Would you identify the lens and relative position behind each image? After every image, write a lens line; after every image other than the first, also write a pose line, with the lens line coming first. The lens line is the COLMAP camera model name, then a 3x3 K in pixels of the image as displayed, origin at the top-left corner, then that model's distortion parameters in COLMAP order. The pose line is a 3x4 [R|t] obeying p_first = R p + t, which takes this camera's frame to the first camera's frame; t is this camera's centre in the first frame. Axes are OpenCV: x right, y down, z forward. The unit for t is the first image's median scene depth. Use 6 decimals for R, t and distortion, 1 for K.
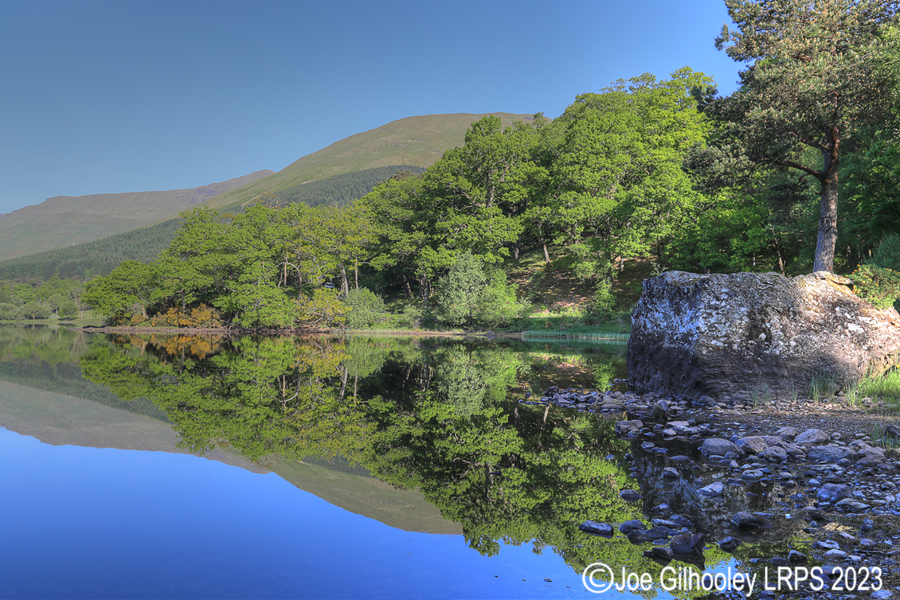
lens RADIAL K [[853.0, 0, 576.5], [0, 853.0, 301.8], [0, 0, 1]] dist [0.035915, 0.000000]
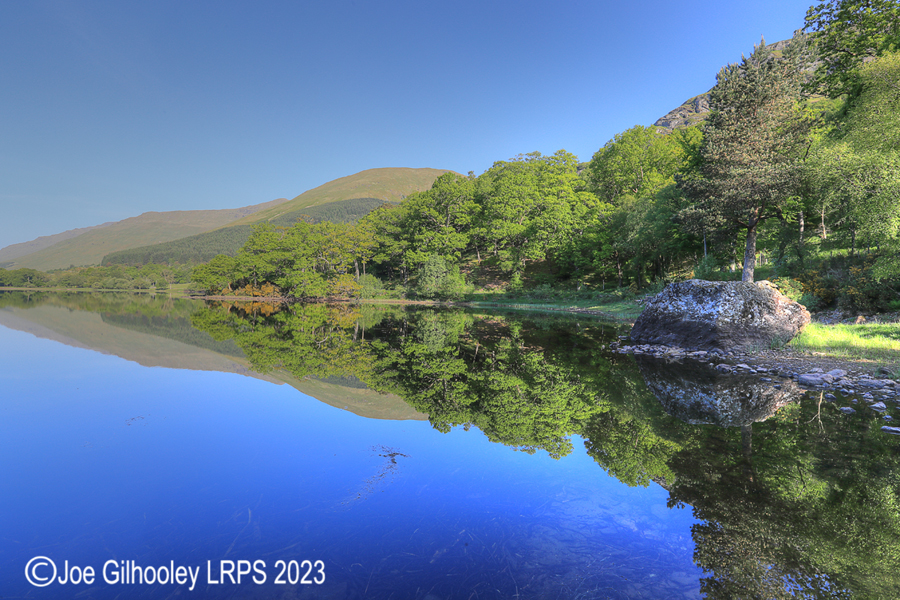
lens RADIAL K [[517.6, 0, 442.0], [0, 517.6, 294.1], [0, 0, 1]] dist [-0.043731, 0.040969]
pose [[0.992322, 0.010982, 0.123196, -0.234947], [-0.015348, 0.999285, 0.034551, -0.014626], [-0.122728, -0.036177, 0.991781, -0.008253]]
